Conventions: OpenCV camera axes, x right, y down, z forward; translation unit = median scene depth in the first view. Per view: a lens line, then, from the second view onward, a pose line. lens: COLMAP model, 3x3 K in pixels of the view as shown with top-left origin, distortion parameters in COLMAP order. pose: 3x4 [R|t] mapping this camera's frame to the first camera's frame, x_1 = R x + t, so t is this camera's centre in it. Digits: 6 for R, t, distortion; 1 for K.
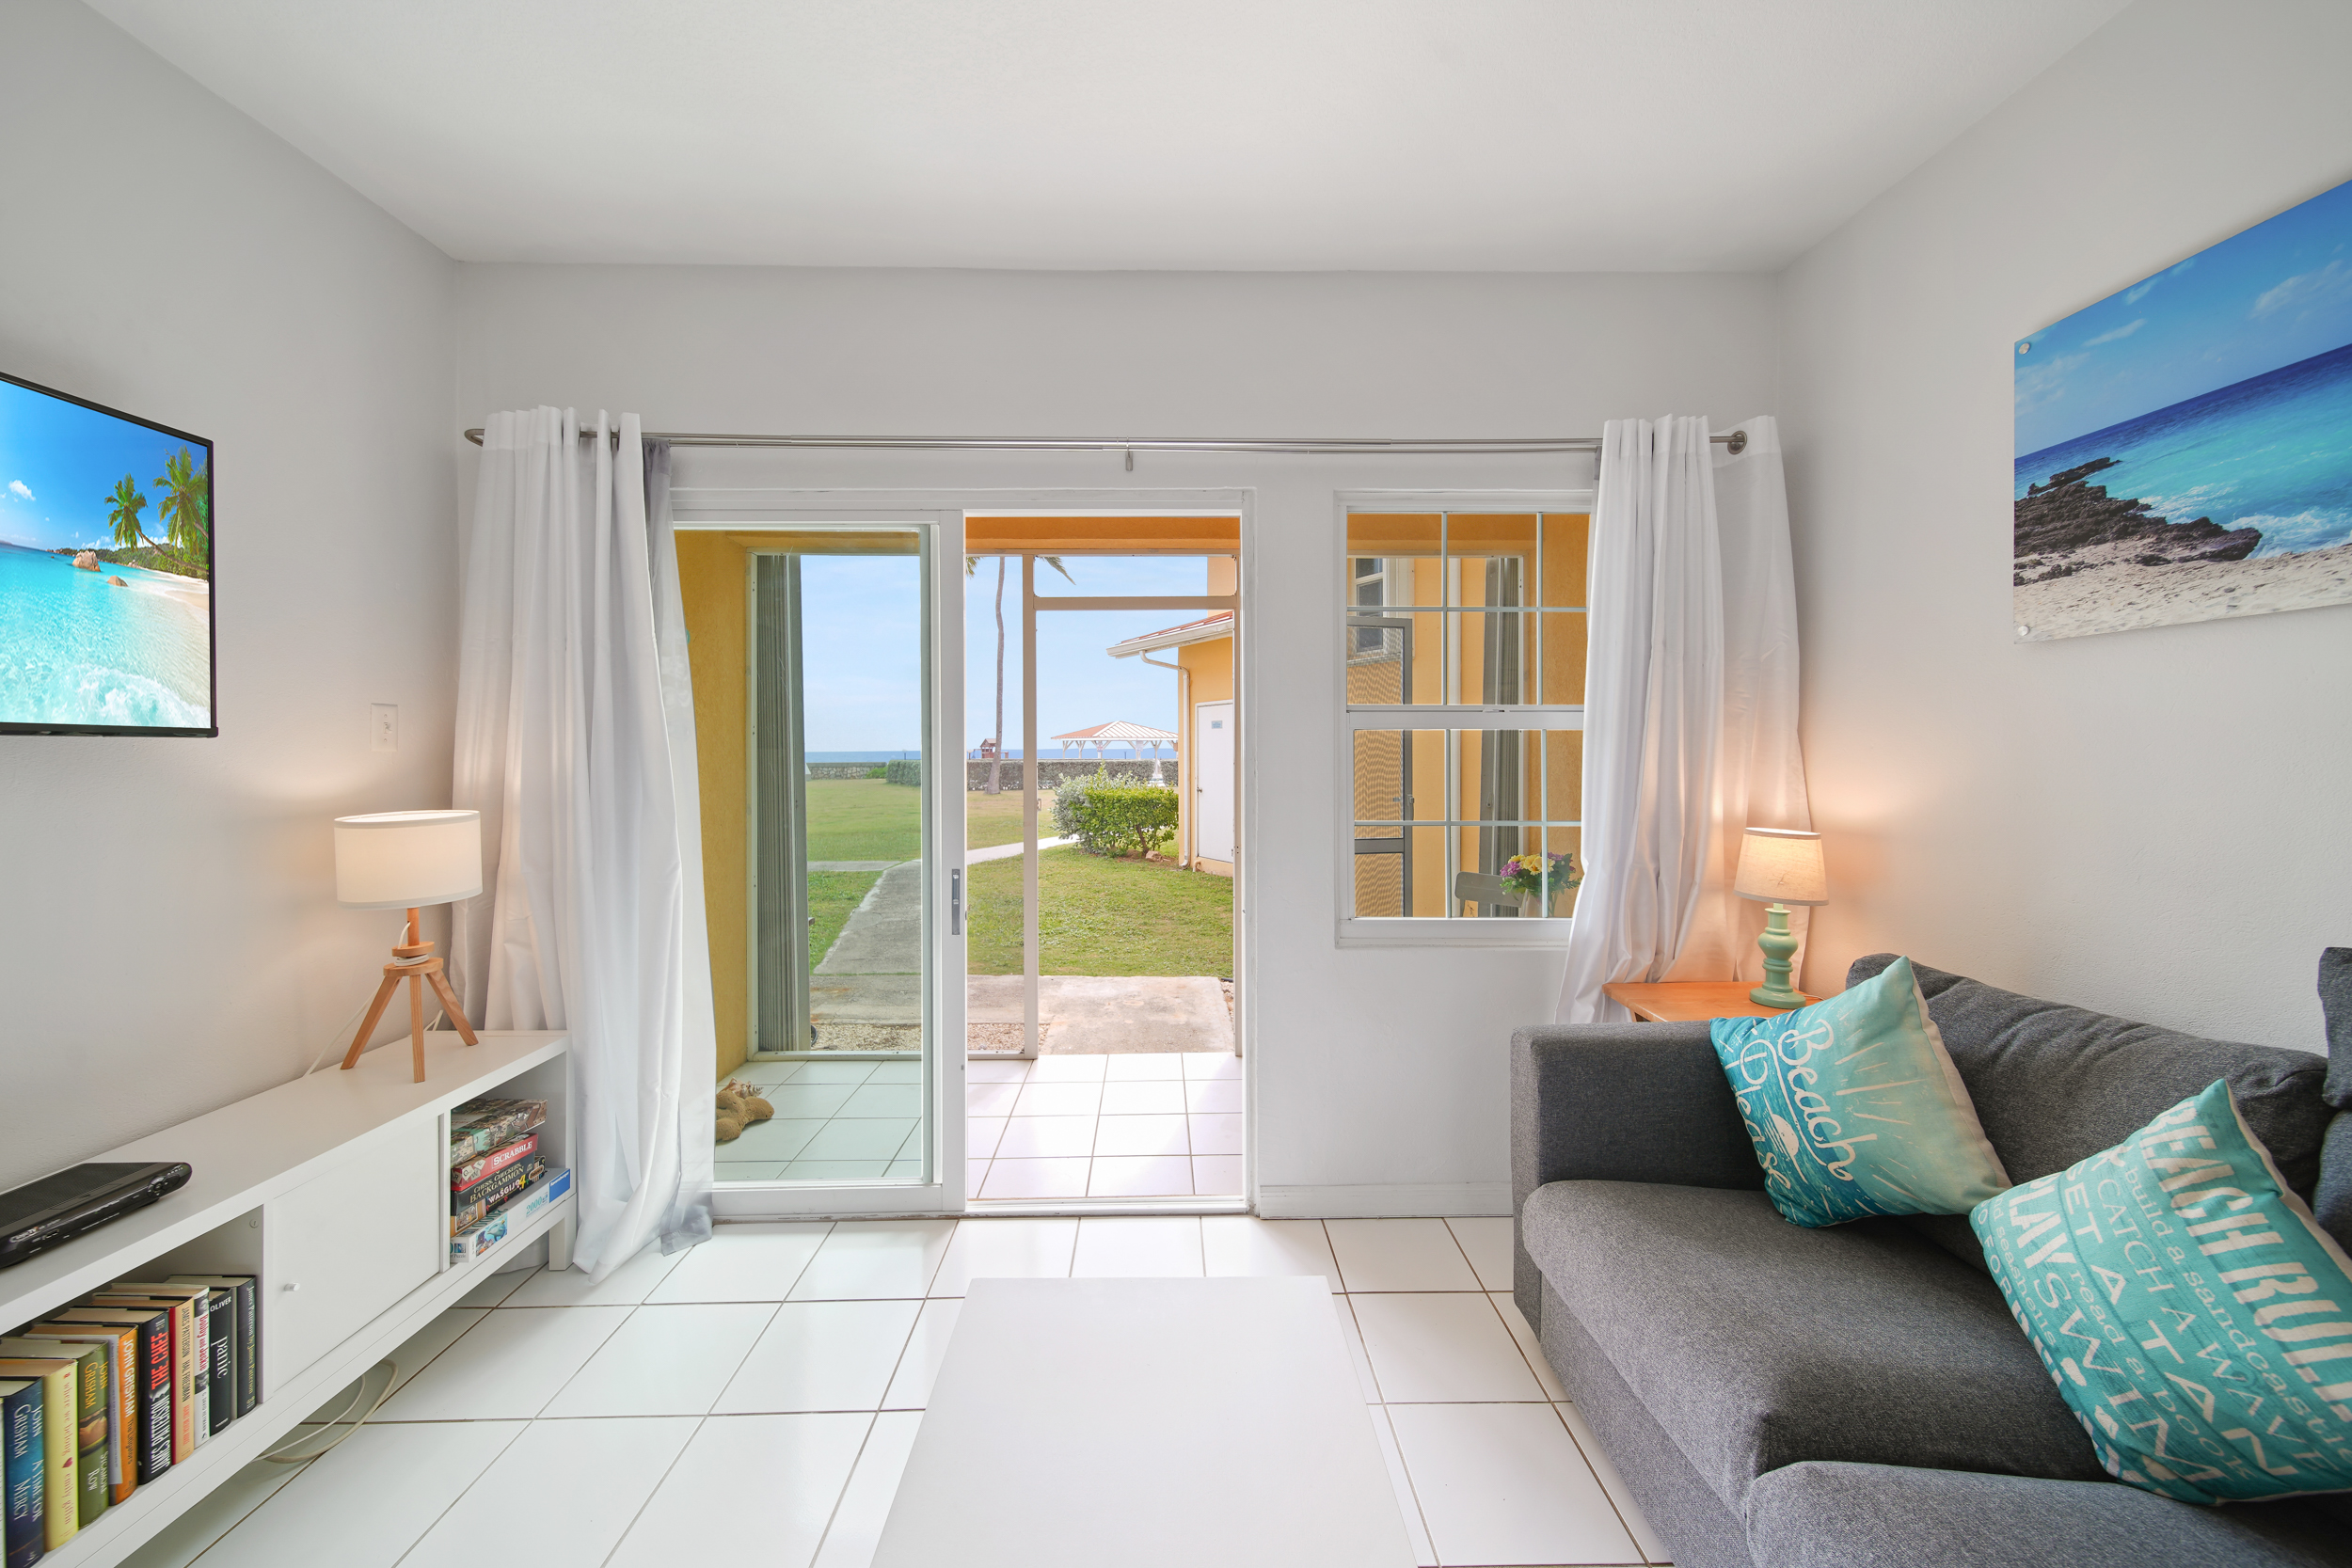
lens RADIAL K [[830.1, 0, 1170.4], [0, 830.1, 755.5], [0, 0, 1]] dist [0.001685, -0.000349]
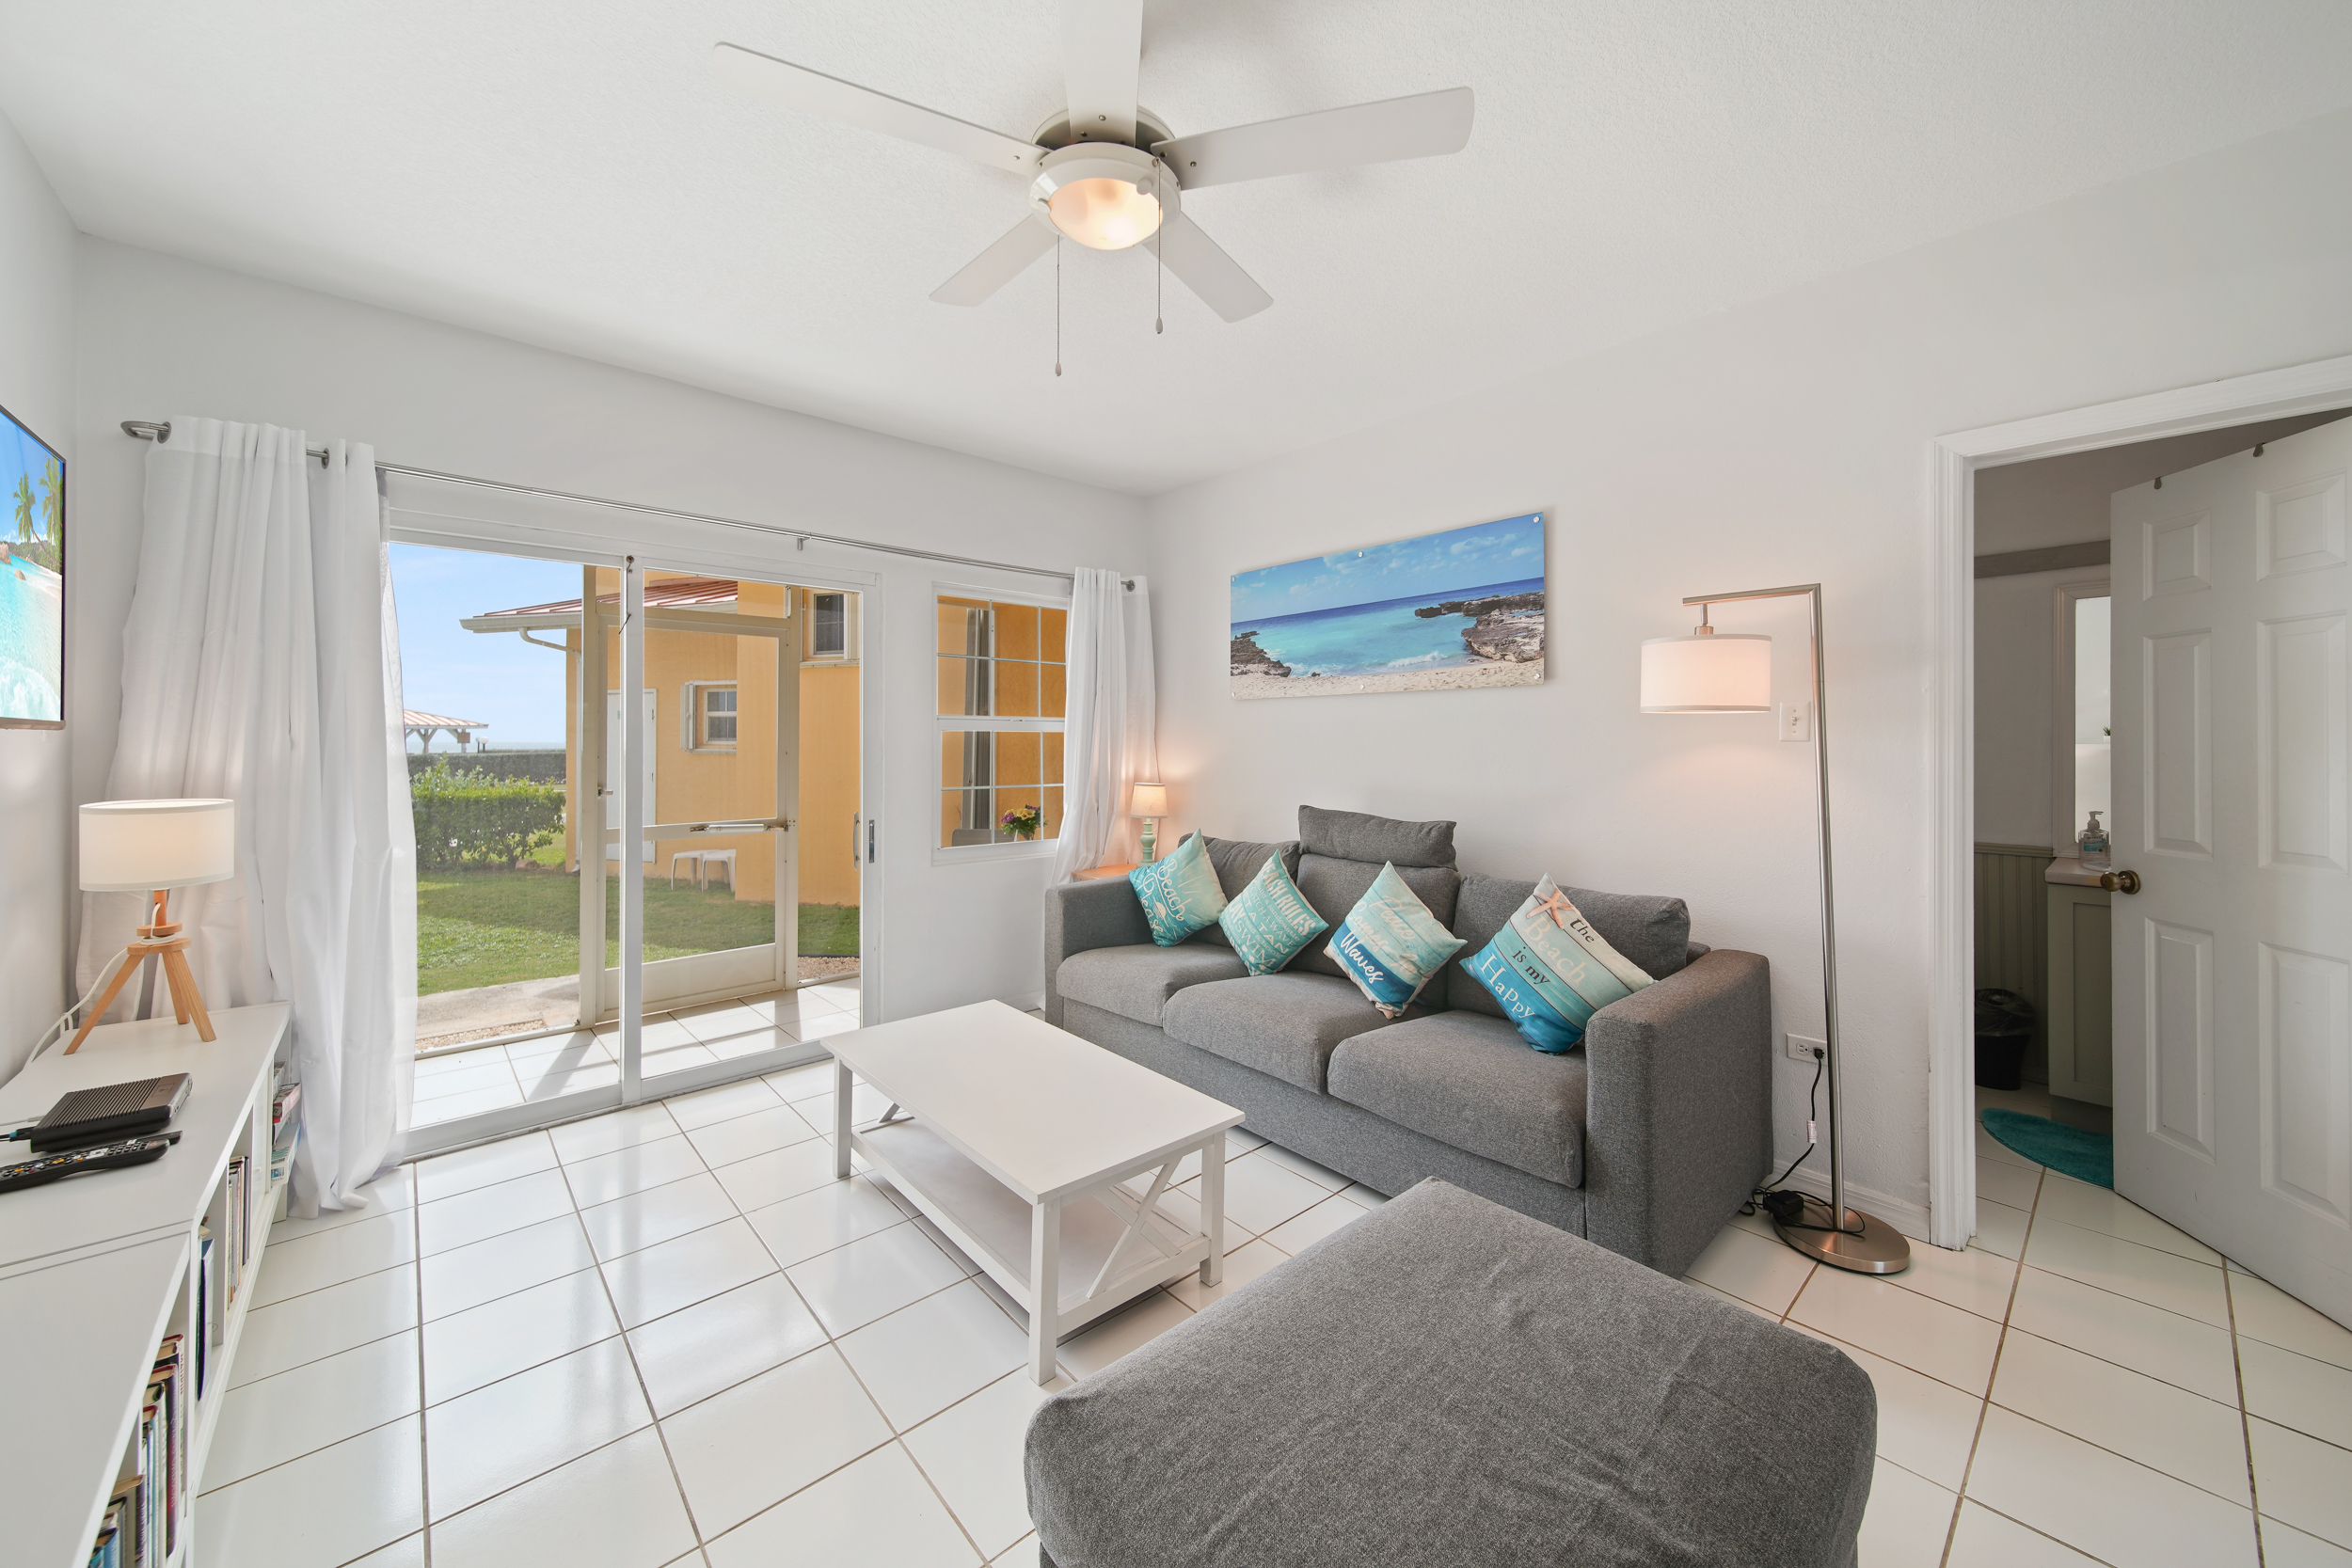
lens RADIAL K [[852.5, 0, 1157.7], [0, 852.5, 740.7], [0, 0, 1]] dist [0.016931, 0.000054]
pose [[0.757681, 0.010940, 0.652533, -0.779317], [-0.002768, 0.999904, -0.013550, 0.018314], [-0.652619, 0.008460, 0.757639, -0.755871]]
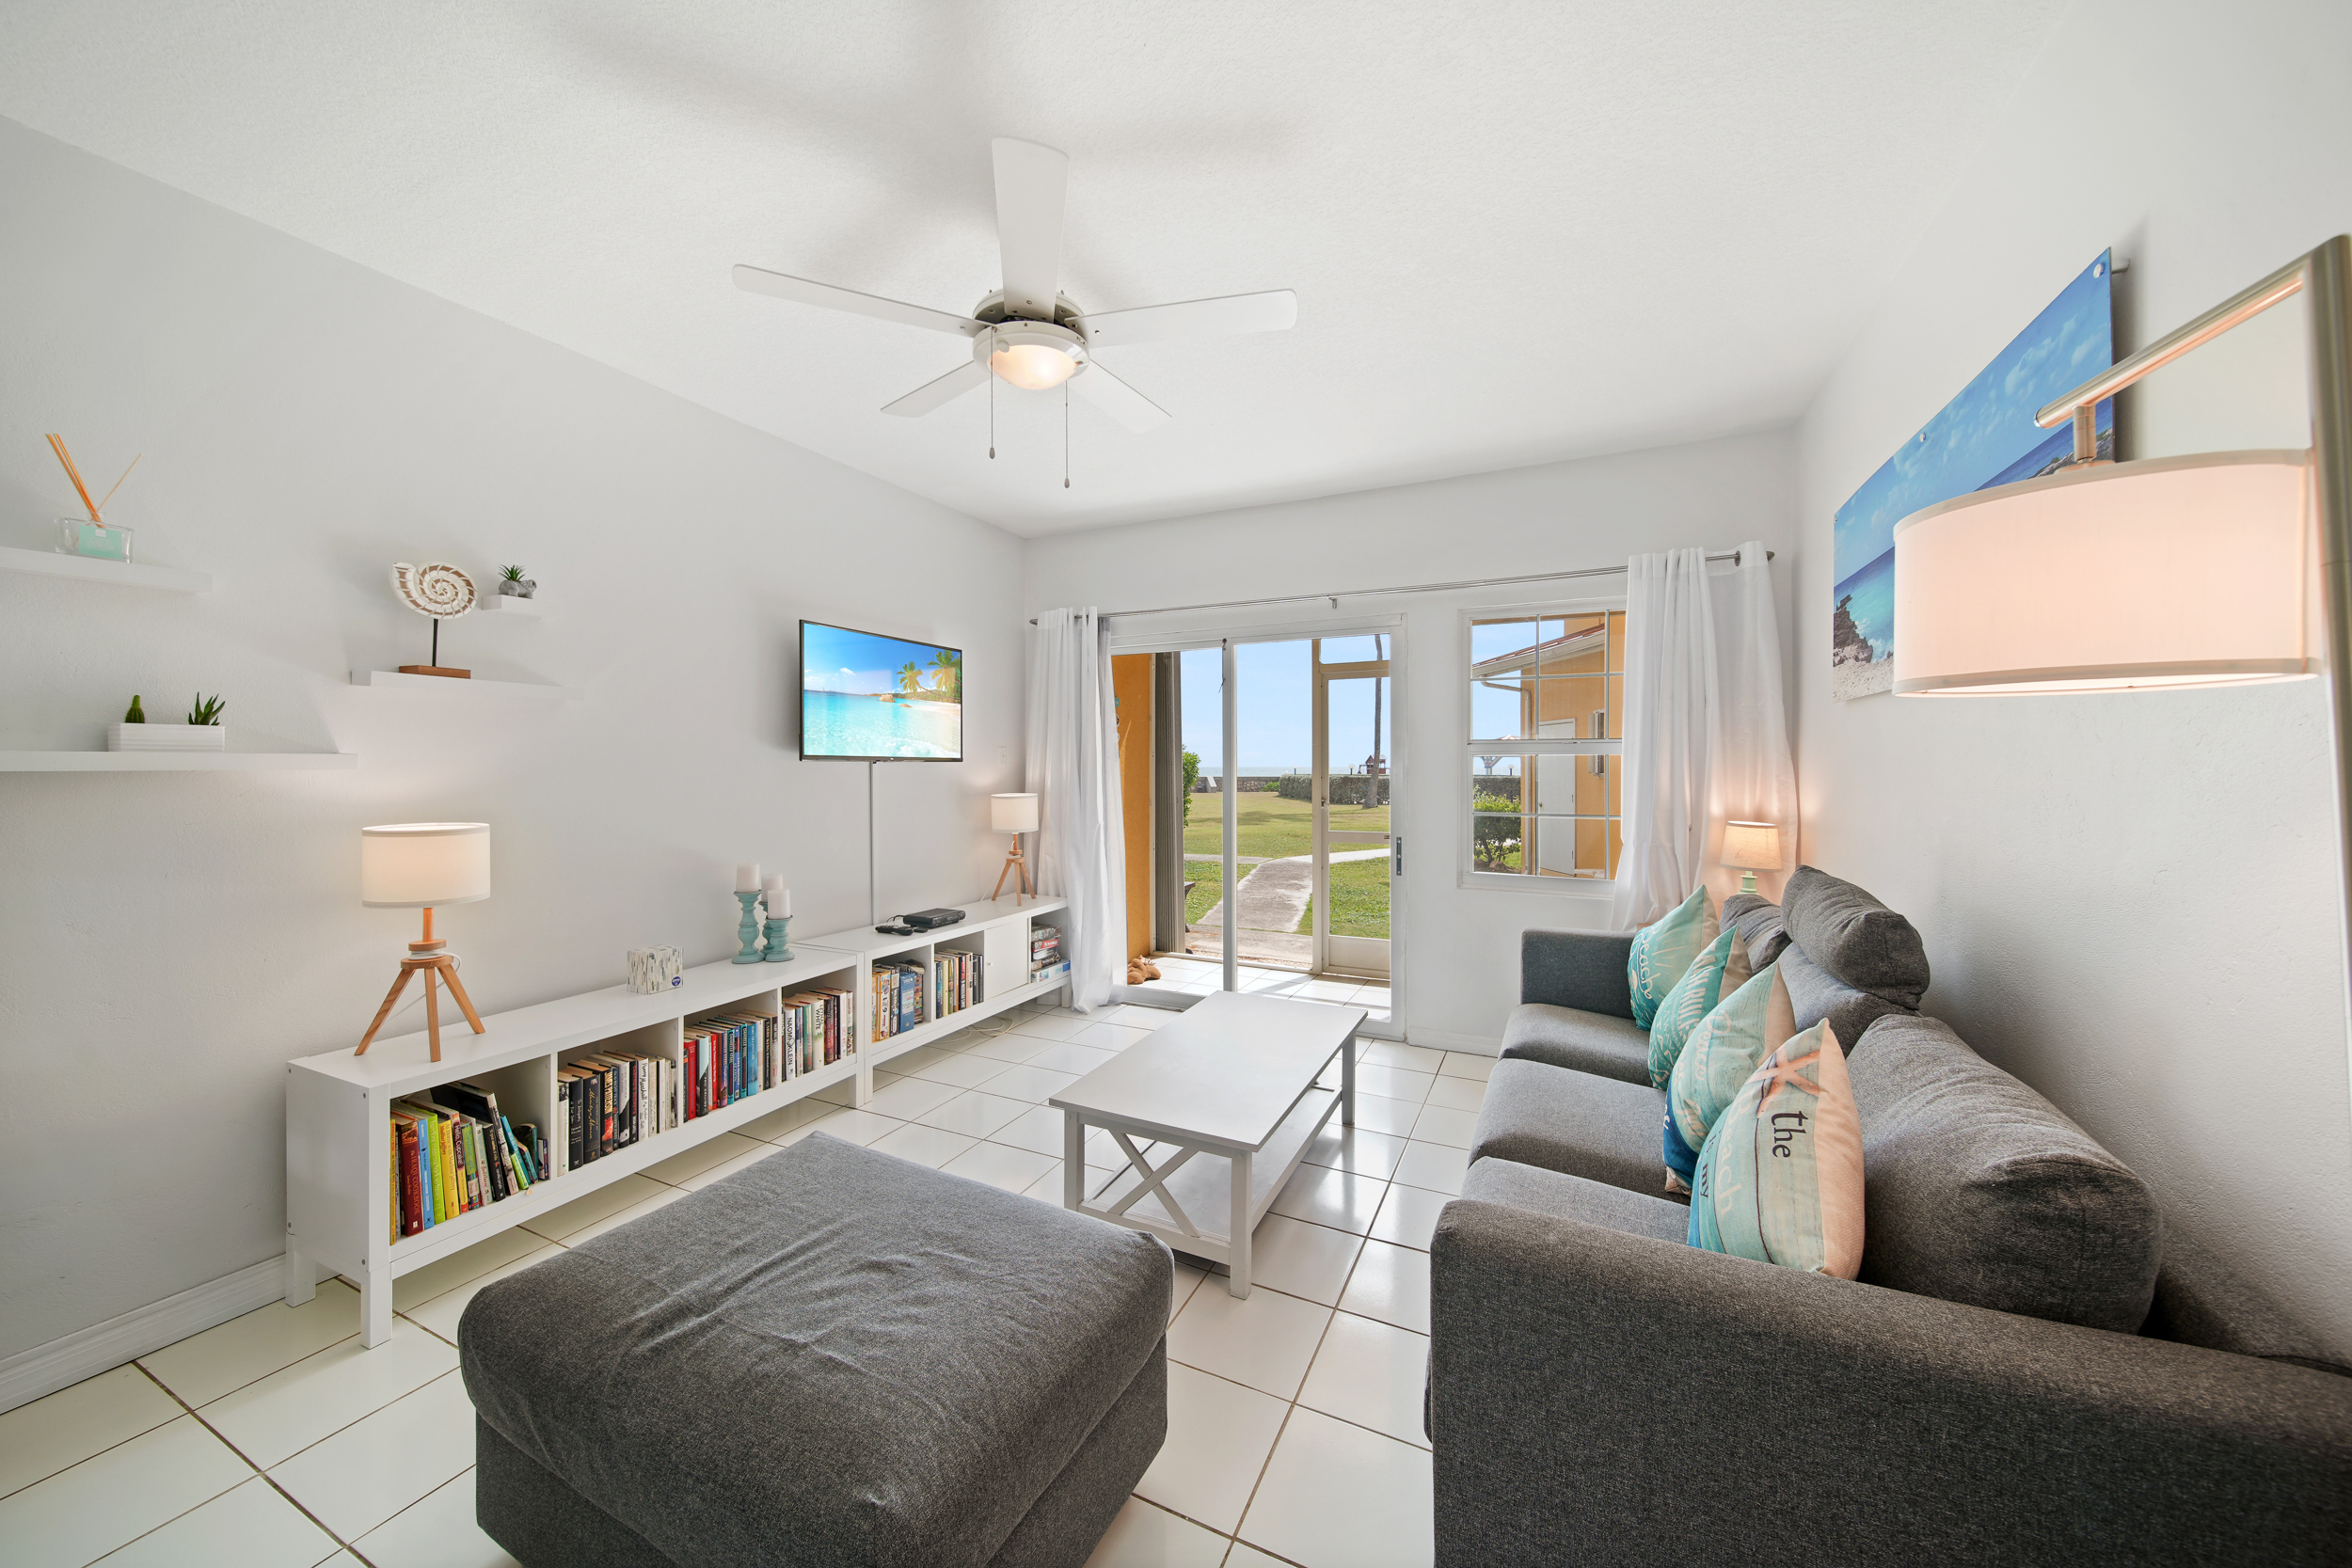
lens RADIAL K [[829.4, 0, 1176.0], [0, 829.4, 784.0], [0, 0, 1]] dist [-0.016793, -0.000017]
pose [[0.894742, 0.012027, -0.446421, 0.604422], [-0.005369, 0.999855, 0.016176, 0.002867], [0.446551, -0.012077, 0.894677, -1.004595]]
